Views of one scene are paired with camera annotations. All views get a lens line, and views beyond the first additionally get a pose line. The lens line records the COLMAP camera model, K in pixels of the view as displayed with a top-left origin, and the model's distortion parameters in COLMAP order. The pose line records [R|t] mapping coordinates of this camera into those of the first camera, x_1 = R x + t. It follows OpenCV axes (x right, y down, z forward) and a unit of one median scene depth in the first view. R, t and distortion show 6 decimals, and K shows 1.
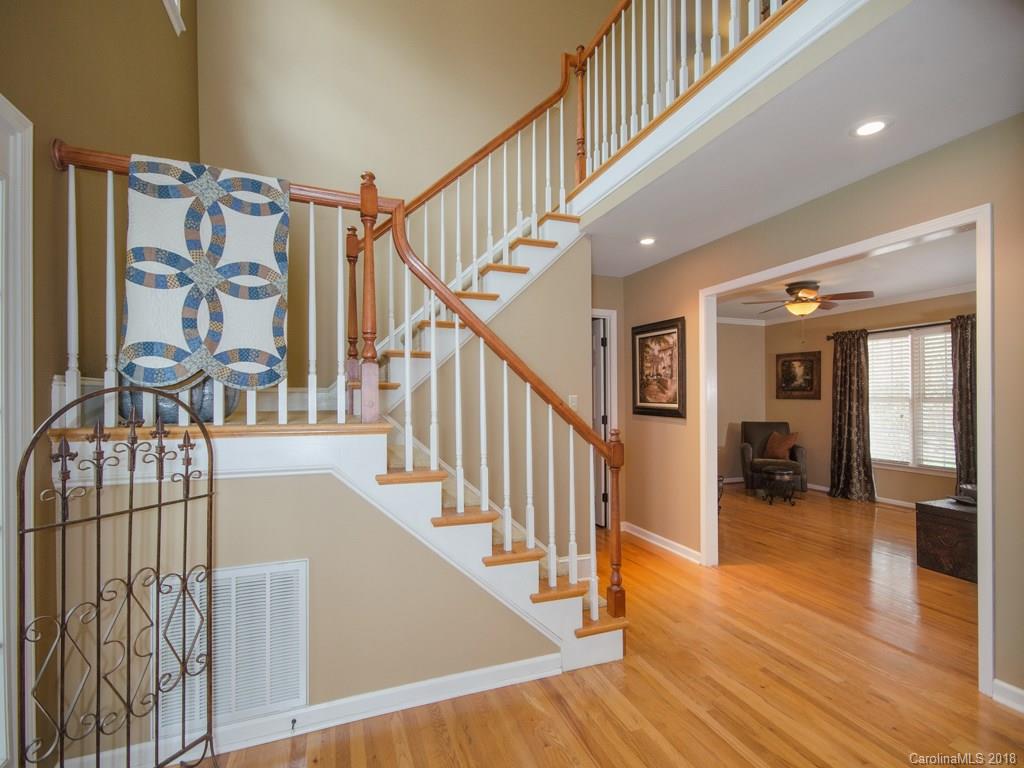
lens RADIAL K [[475.7, 0, 515.5], [0, 475.7, 398.7], [0, 0, 1]] dist [0.003804, 0.000396]
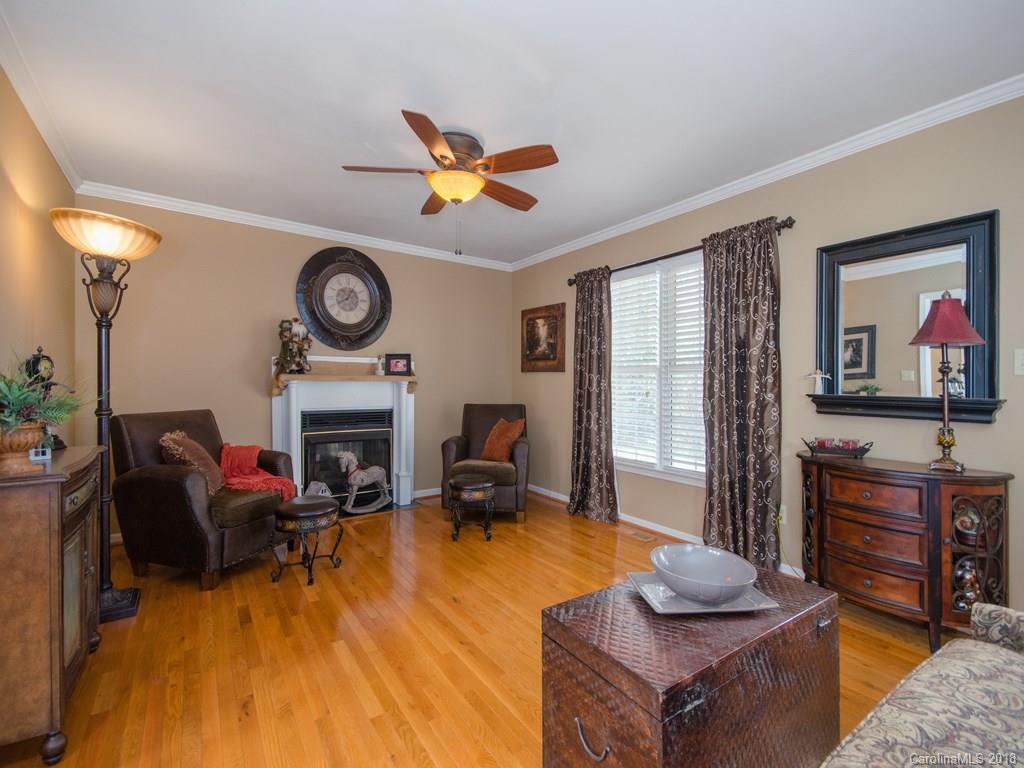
lens RADIAL K [[456.0, 0, 512.0], [0, 456.0, 384.0], [0, 0, 1]] dist [0.000950, 0.000022]
pose [[0.972019, 0.004902, 0.234852, 0.450595], [-0.005002, 0.999987, -0.000169, 0.022565], [-0.234850, -0.001011, 0.972031, 0.402871]]
